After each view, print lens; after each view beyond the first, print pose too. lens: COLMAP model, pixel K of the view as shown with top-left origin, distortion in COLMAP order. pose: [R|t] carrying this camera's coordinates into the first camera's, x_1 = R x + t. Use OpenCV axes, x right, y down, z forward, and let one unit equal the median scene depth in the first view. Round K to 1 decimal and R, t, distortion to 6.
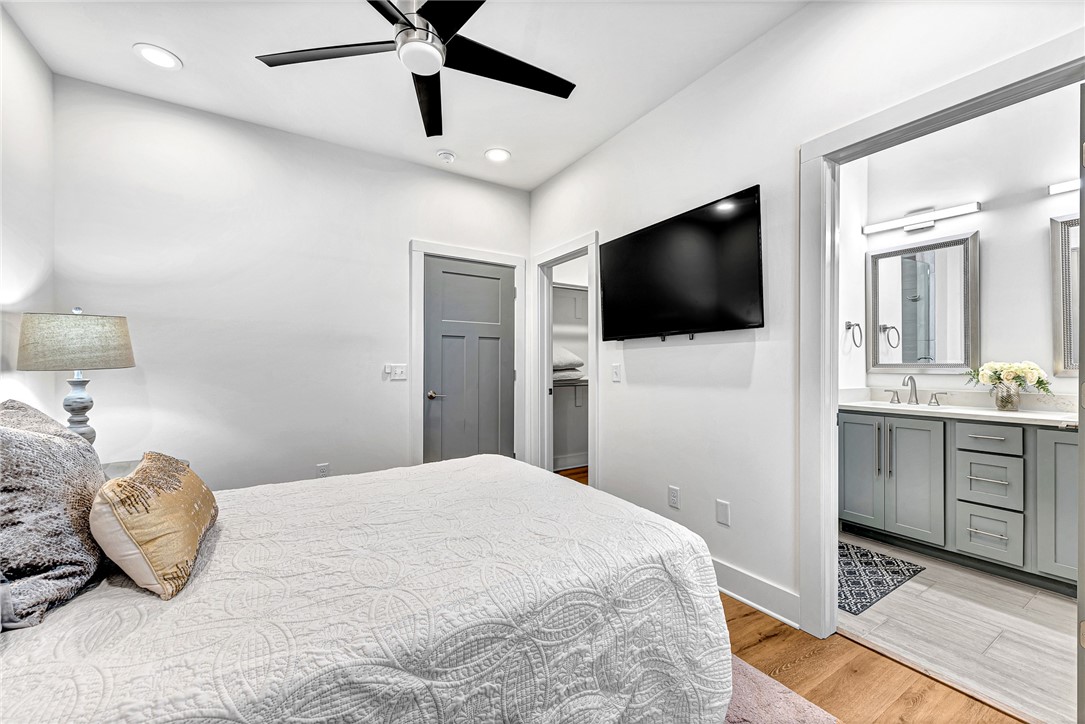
lens RADIAL K [[432.4, 0, 548.1], [0, 432.4, 365.9], [0, 0, 1]] dist [0.013293, -0.003723]
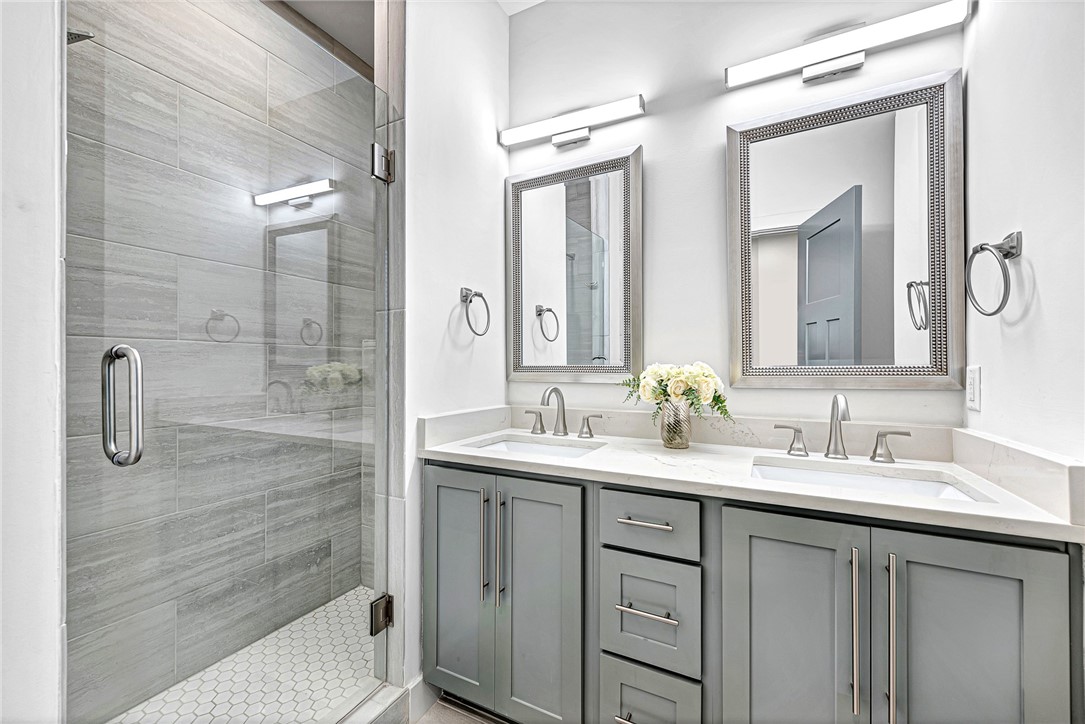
lens RADIAL K [[432.4, 0, 541.5], [0, 432.4, 367.8], [0, 0, 1]] dist [0.013293, -0.003723]
pose [[0.869794, -0.001274, 0.493413, 0.590312], [-0.000258, 0.999995, 0.003037, -0.004606], [-0.493414, -0.002769, 0.869790, 0.565974]]
